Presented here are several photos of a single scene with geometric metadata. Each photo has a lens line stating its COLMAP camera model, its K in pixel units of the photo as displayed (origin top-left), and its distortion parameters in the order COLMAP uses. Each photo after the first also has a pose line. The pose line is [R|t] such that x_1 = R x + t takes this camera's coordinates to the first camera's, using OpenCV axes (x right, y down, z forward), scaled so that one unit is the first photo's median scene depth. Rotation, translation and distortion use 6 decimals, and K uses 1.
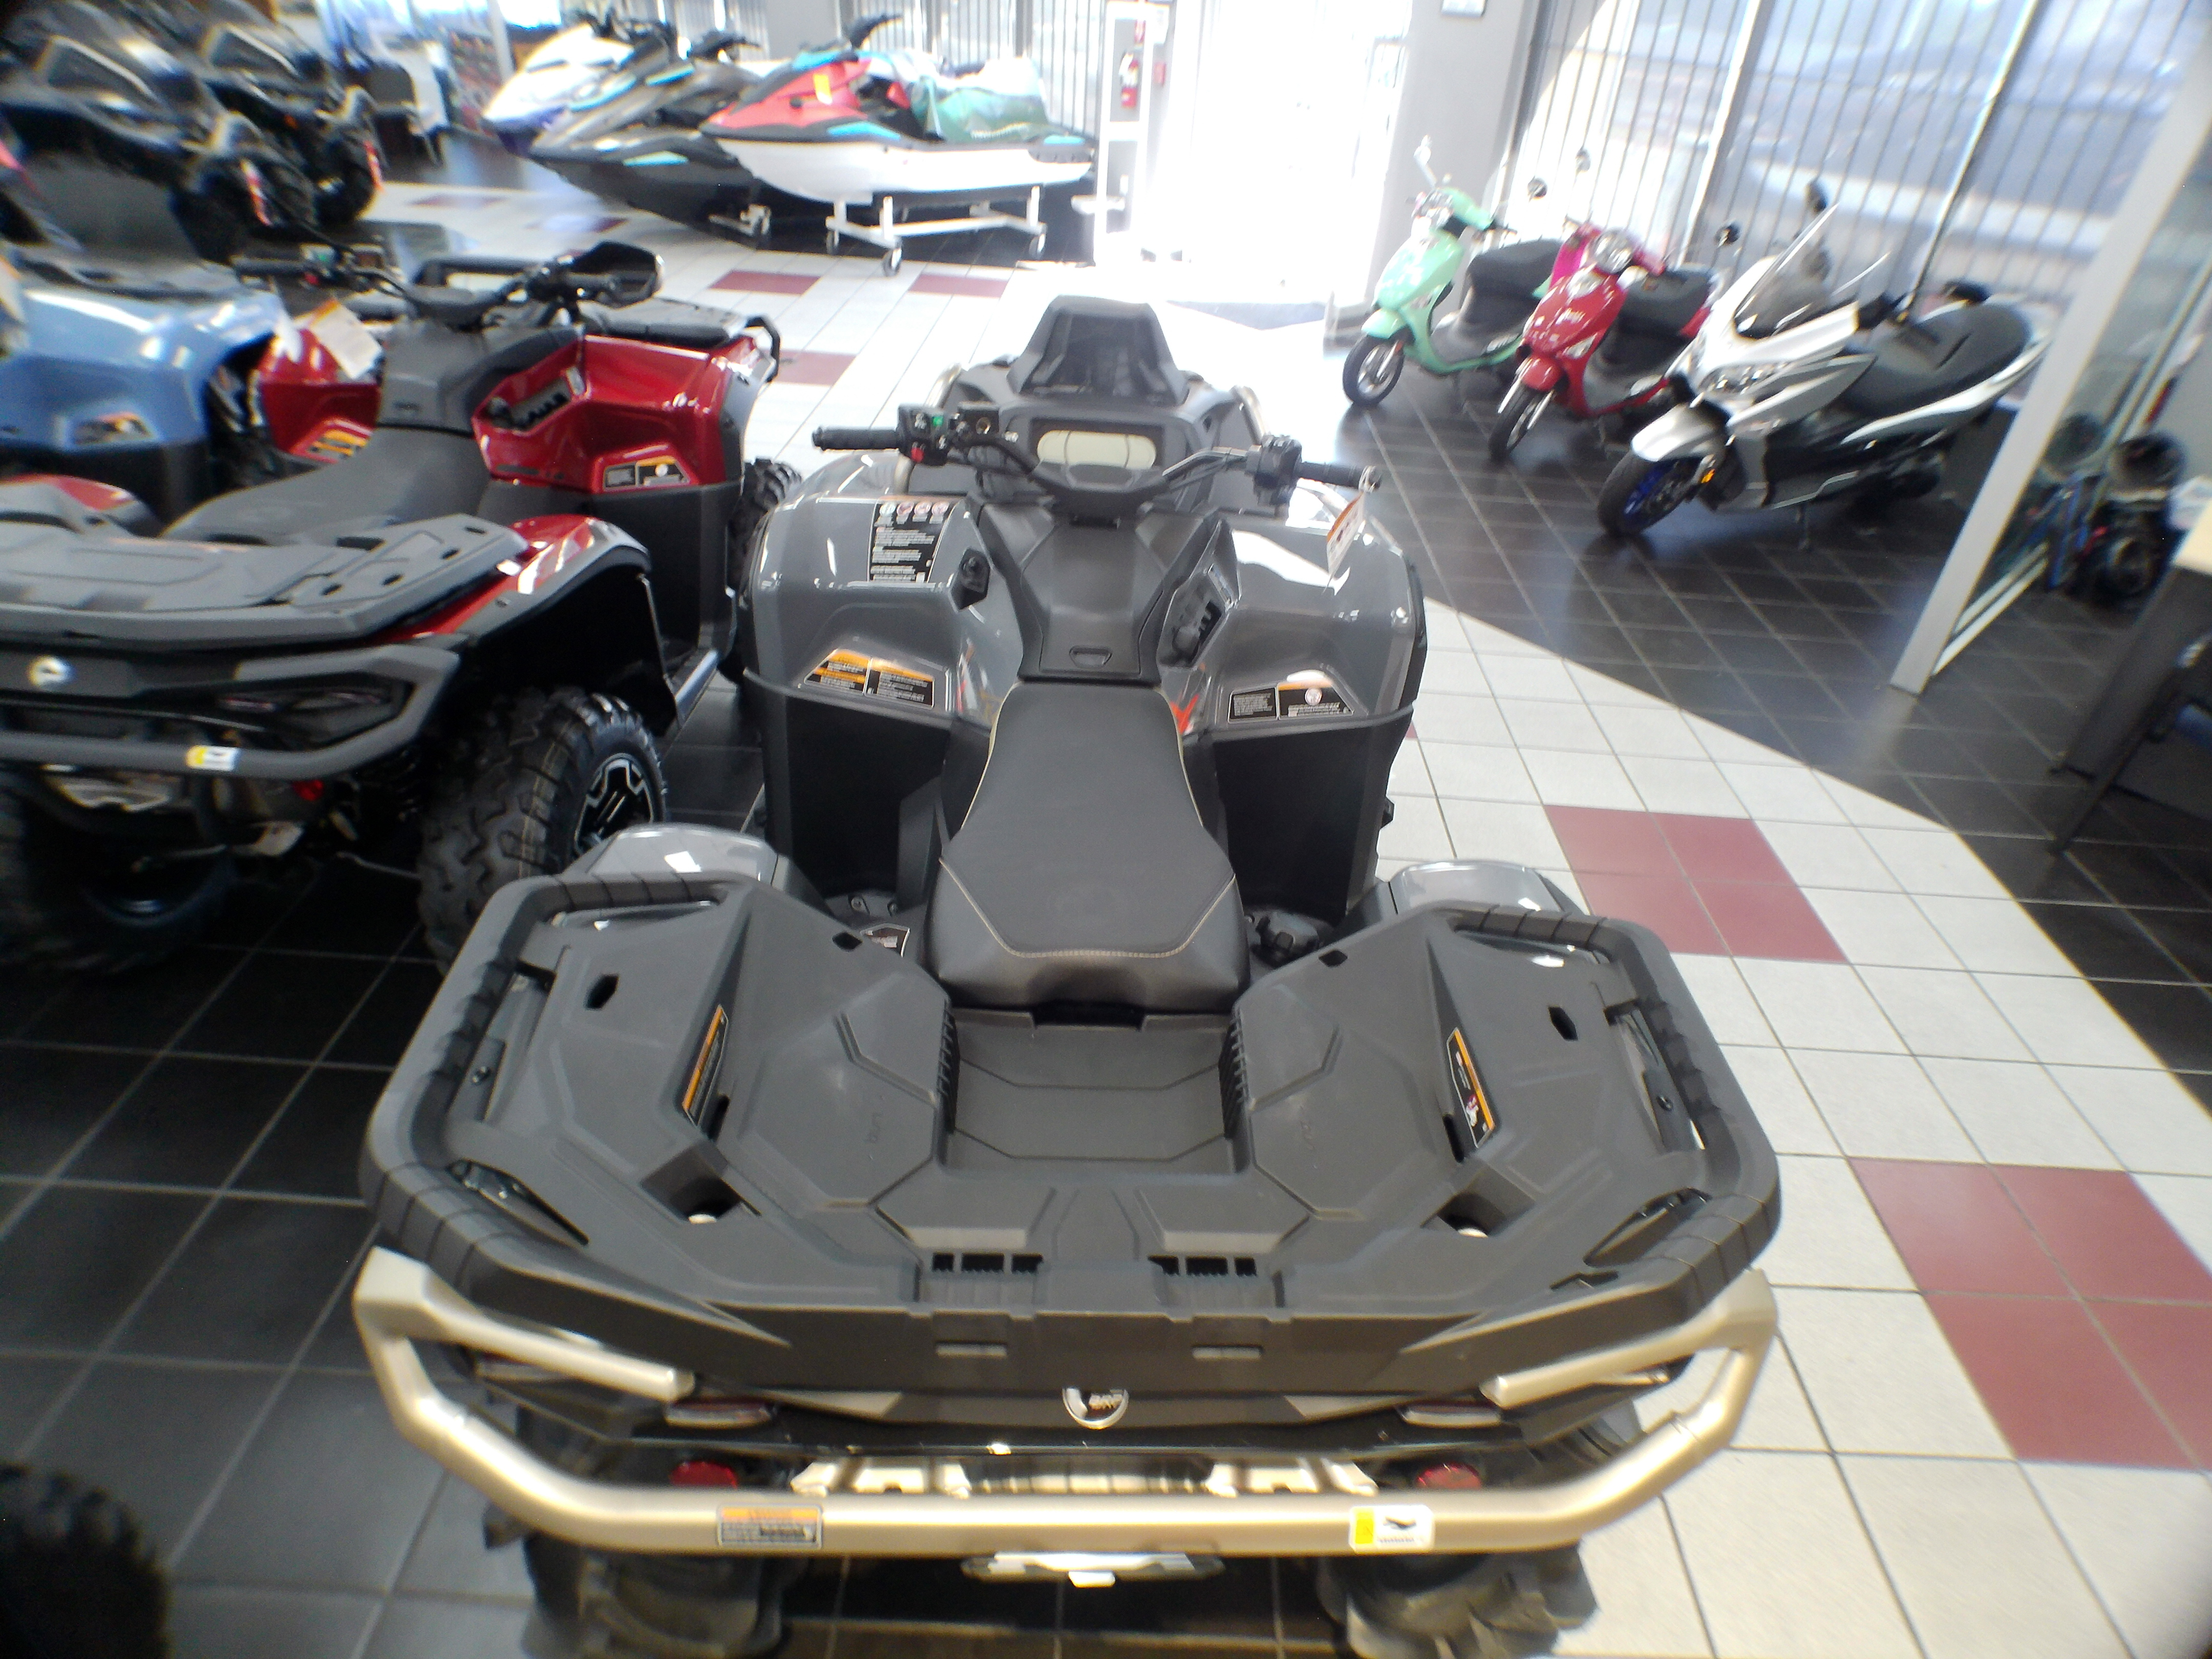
lens RADIAL K [[1185.6, 0, 1108.9], [0, 1185.6, 843.1], [0, 0, 1]] dist [-0.035619, 0.002507]
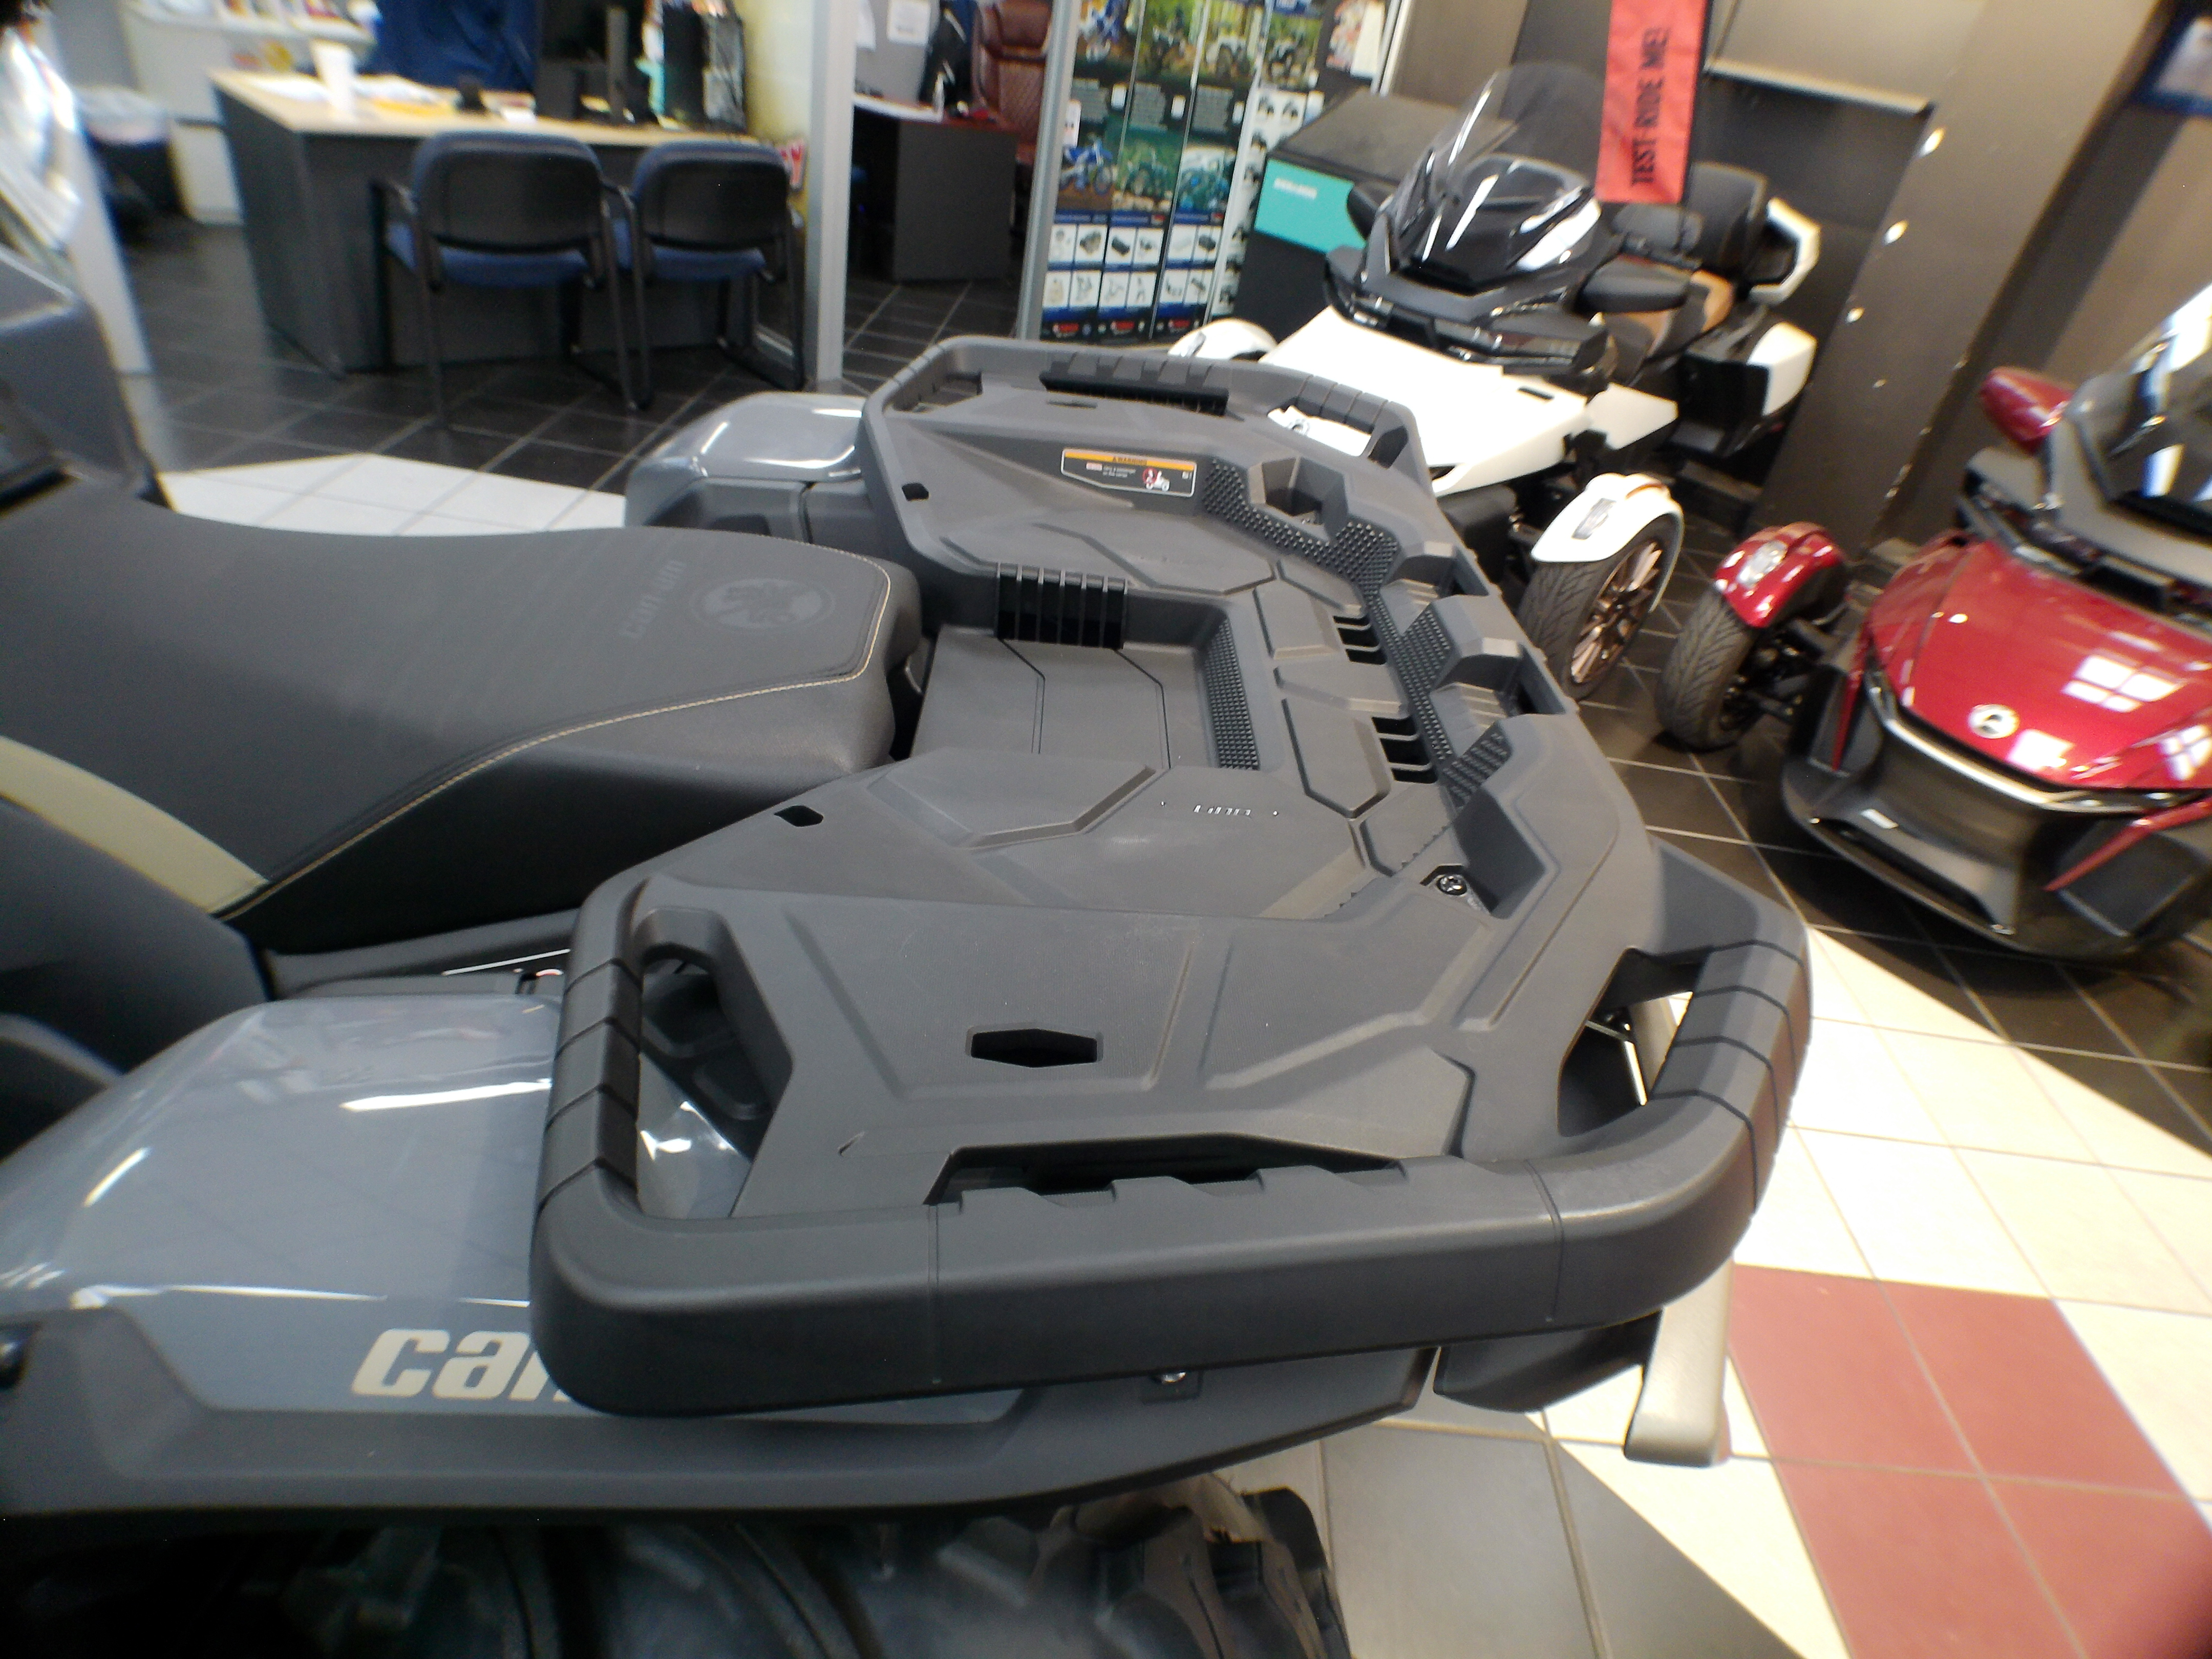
lens RADIAL K [[1215.9, 0, 1152.5], [0, 1215.9, 824.5], [0, 0, 1]] dist [-0.041186, 0.000575]
pose [[-0.013813, -0.618063, 0.786007, -0.141562], [0.446321, 0.699616, 0.557974, -0.031963], [-0.894766, 0.358519, 0.266191, 0.156215]]
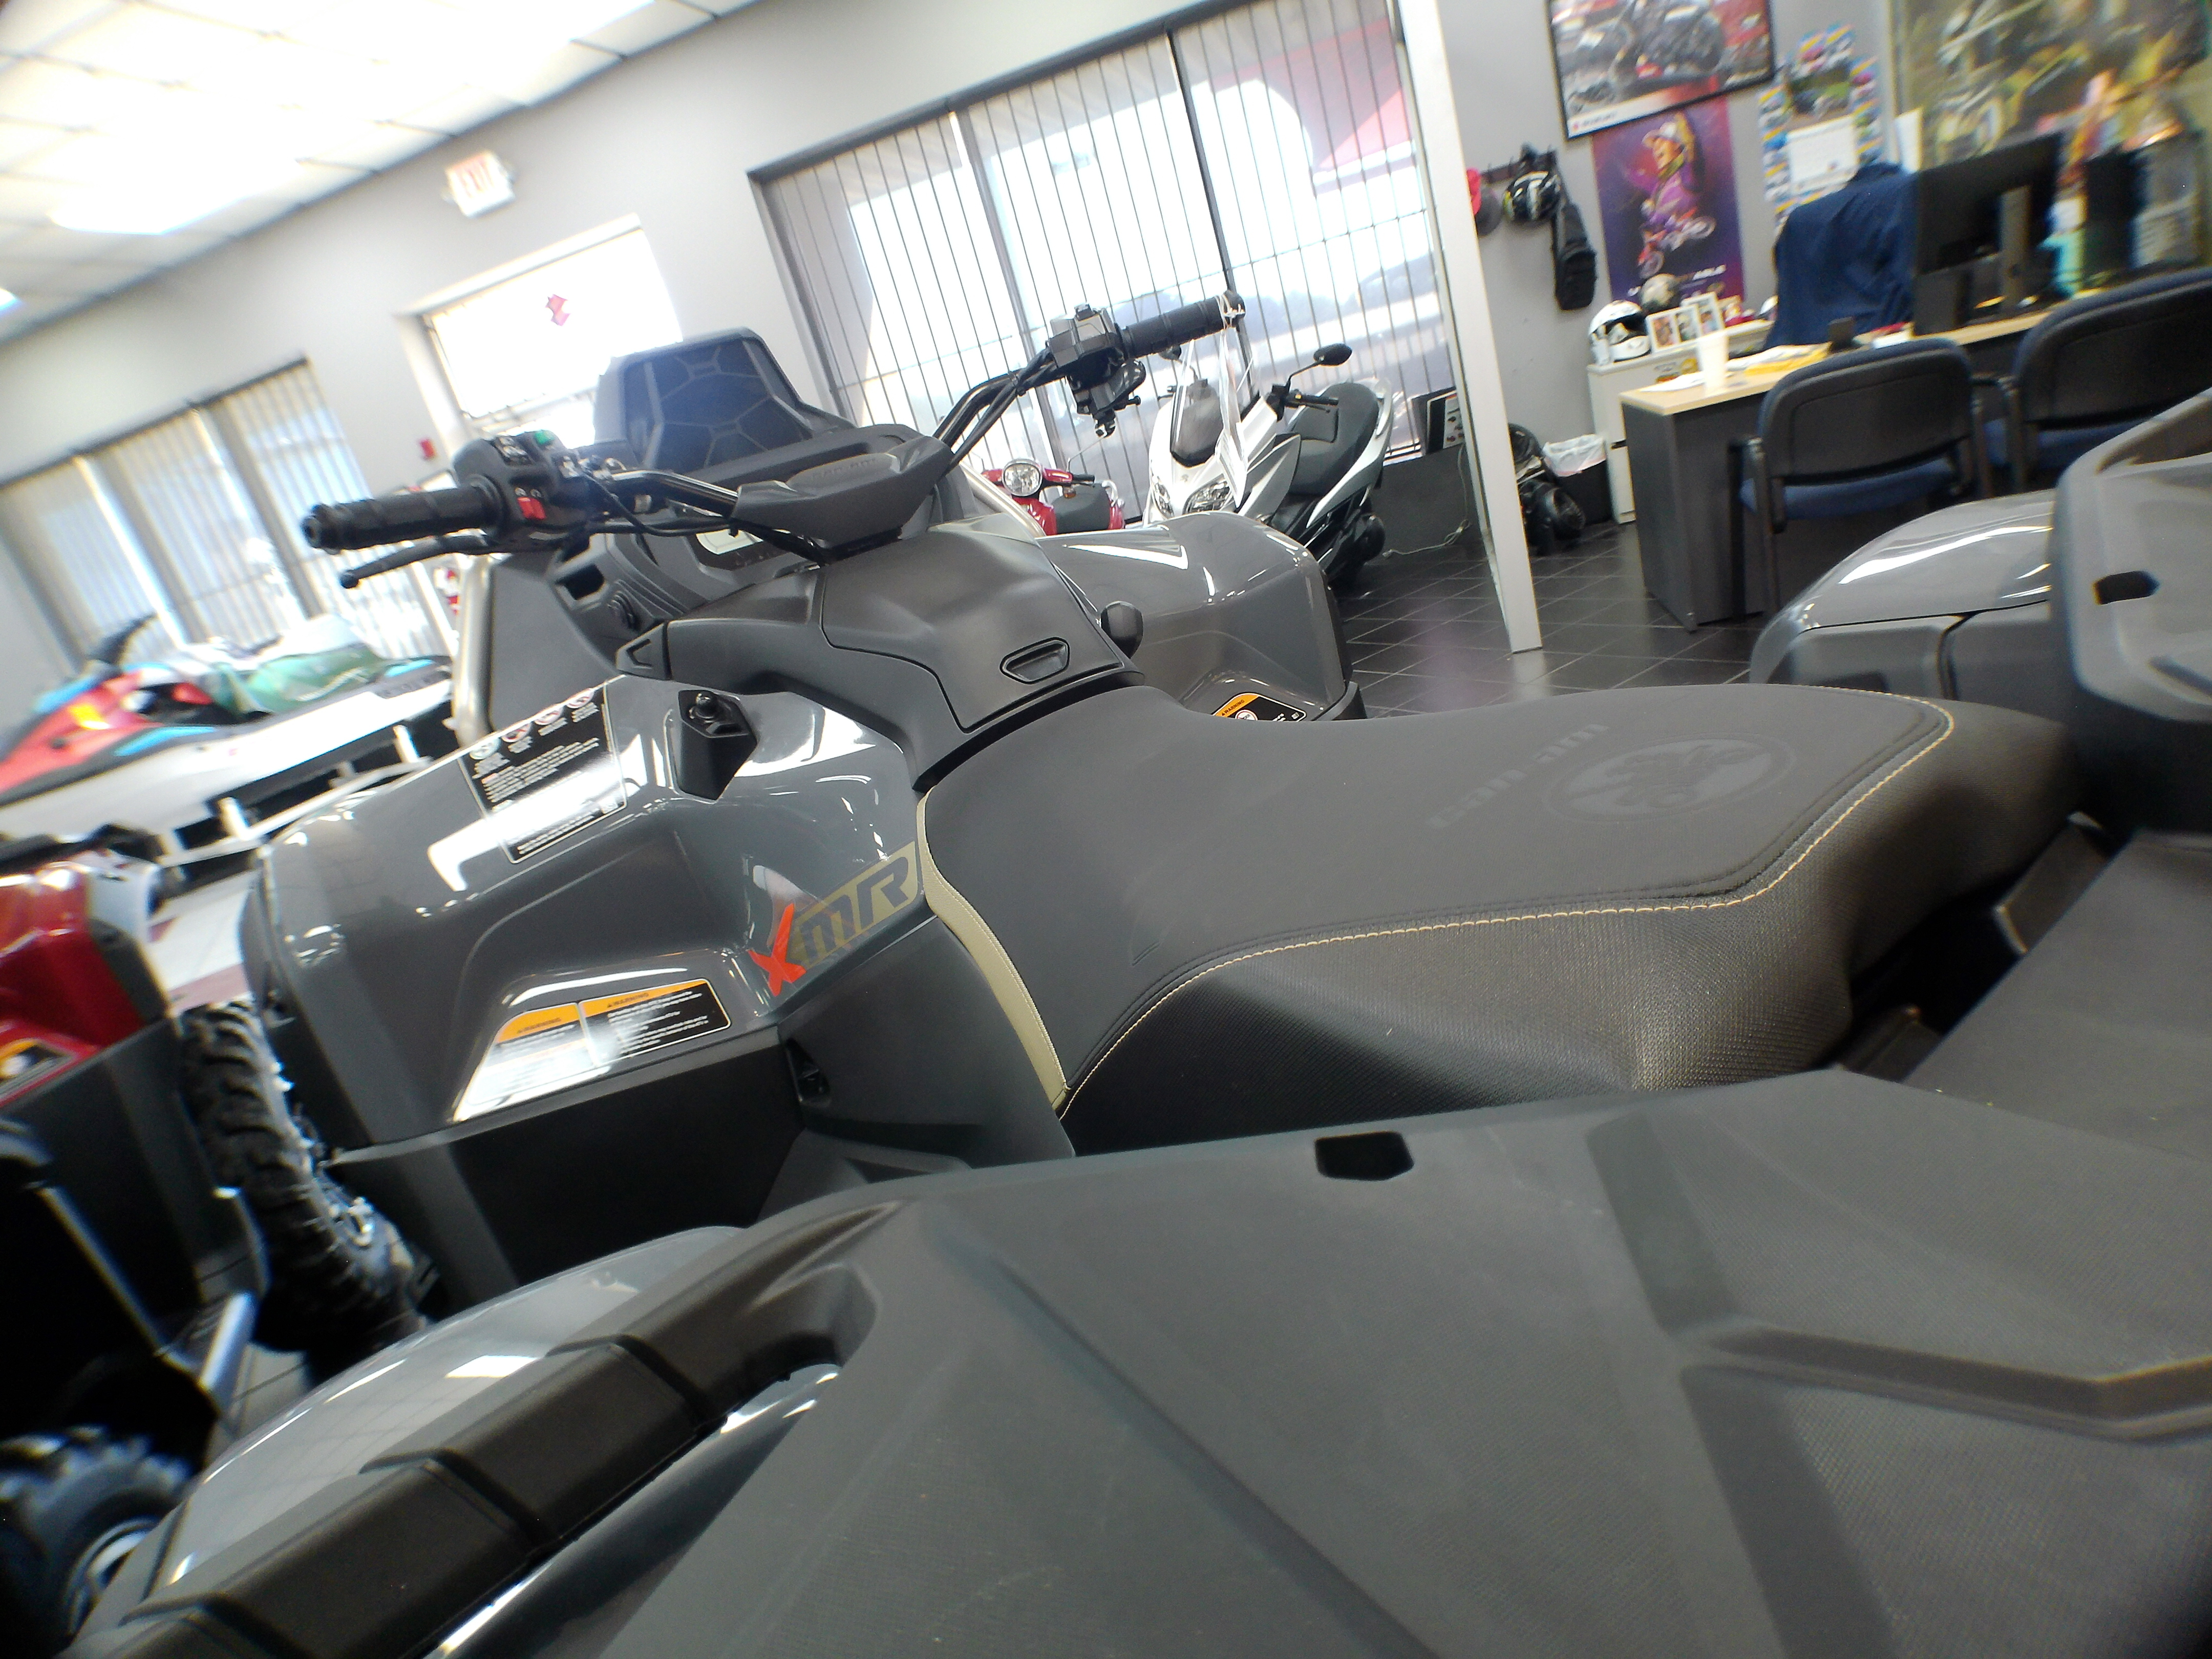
lens RADIAL K [[1216.9, 0, 1124.8], [0, 1216.9, 833.4], [0, 0, 1]] dist [-0.072272, 0.028545]
pose [[0.786889, -0.446701, 0.425750, -0.074200], [0.566766, 0.796059, -0.212289, 0.011668], [-0.244093, 0.408349, 0.879585, 0.164487]]
